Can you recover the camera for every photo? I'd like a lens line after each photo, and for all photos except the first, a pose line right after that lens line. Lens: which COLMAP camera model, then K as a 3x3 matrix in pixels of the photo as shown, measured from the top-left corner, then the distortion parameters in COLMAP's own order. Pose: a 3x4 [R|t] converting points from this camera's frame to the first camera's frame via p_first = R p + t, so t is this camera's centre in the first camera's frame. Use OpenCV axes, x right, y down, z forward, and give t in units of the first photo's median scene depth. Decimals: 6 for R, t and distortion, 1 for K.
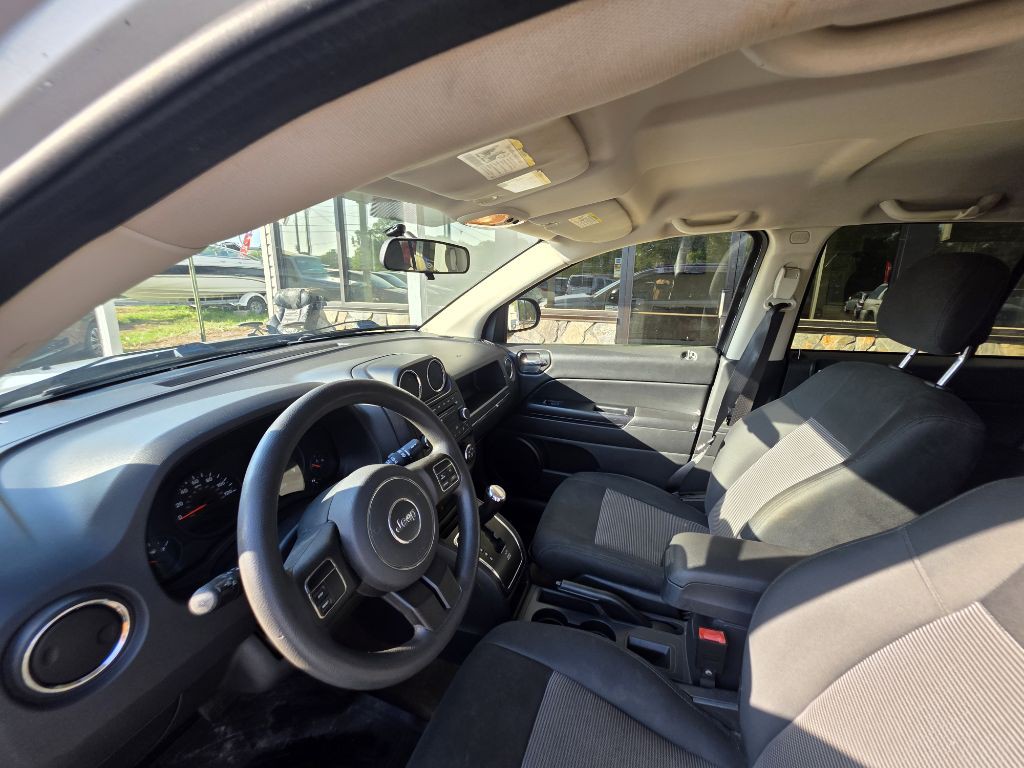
lens RADIAL K [[414.0, 0, 516.9], [0, 414.0, 375.9], [0, 0, 1]] dist [0.003279, 0.000026]
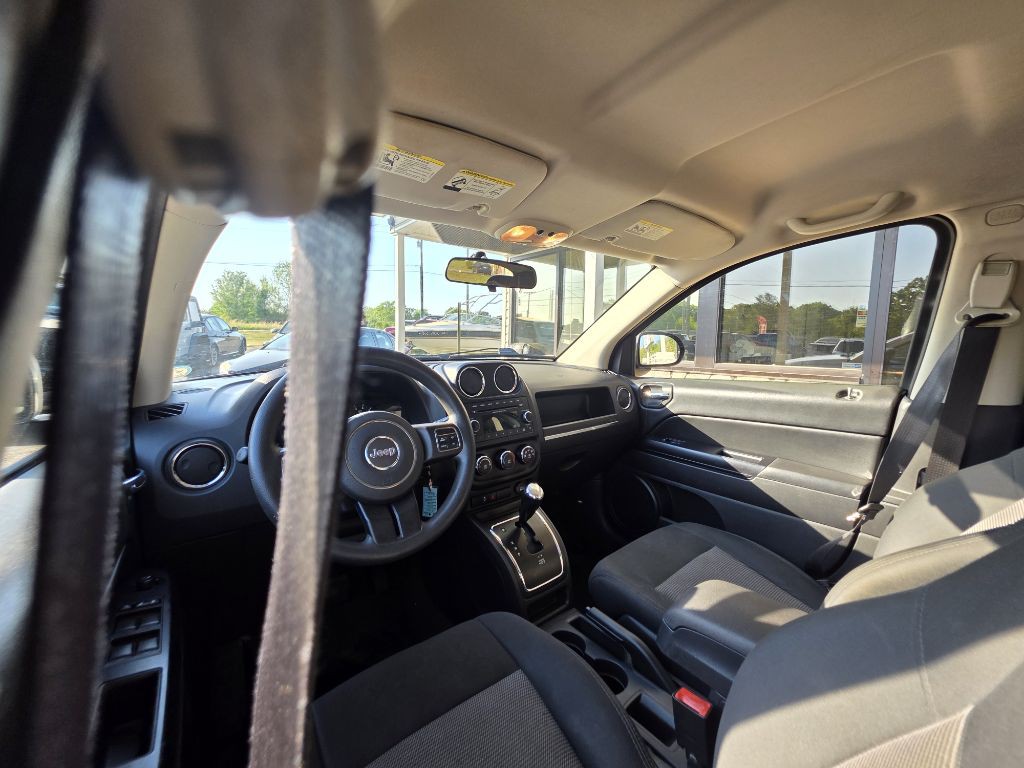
lens RADIAL K [[414.0, 0, 514.9], [0, 414.0, 379.3], [0, 0, 1]] dist [0.003279, 0.000026]
pose [[0.840427, 0.048462, -0.539754, 0.303871], [-0.130576, 0.984758, -0.114897, 0.088587], [0.525959, 0.167041, 0.833945, 0.044017]]
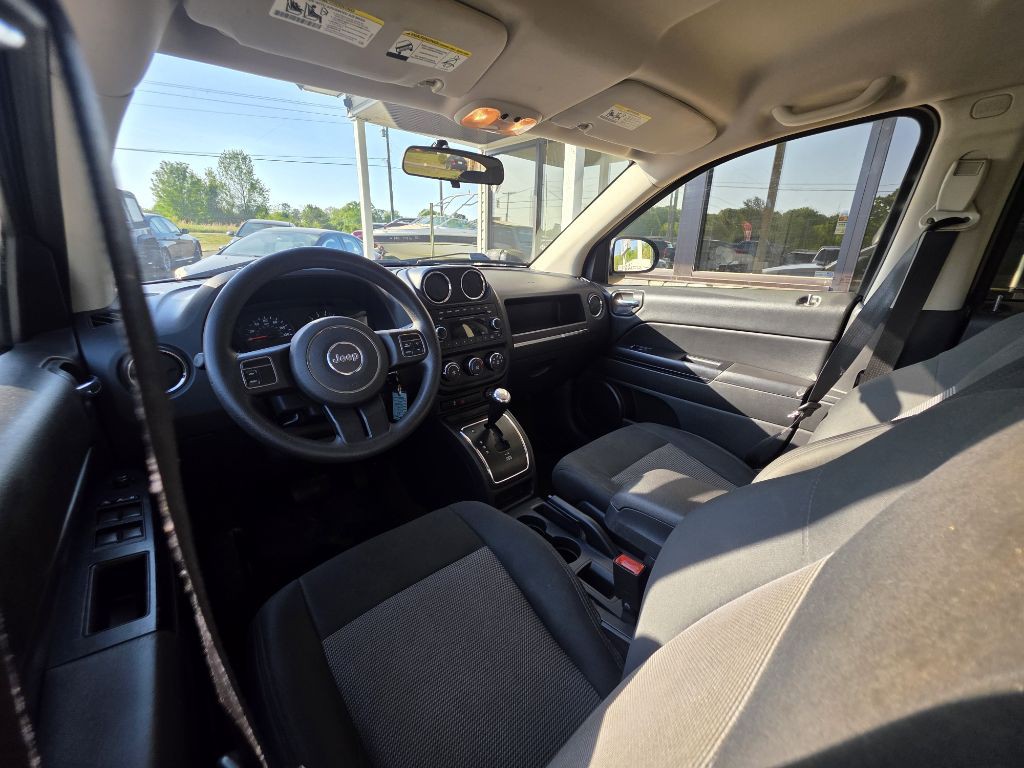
lens RADIAL K [[414.0, 0, 516.7], [0, 414.0, 382.8], [0, 0, 1]] dist [0.003279, 0.000026]
pose [[0.867042, 0.158495, -0.472353, 0.325666], [-0.126464, 0.987014, 0.099052, 0.092835], [0.481918, -0.026146, 0.875826, 0.052241]]
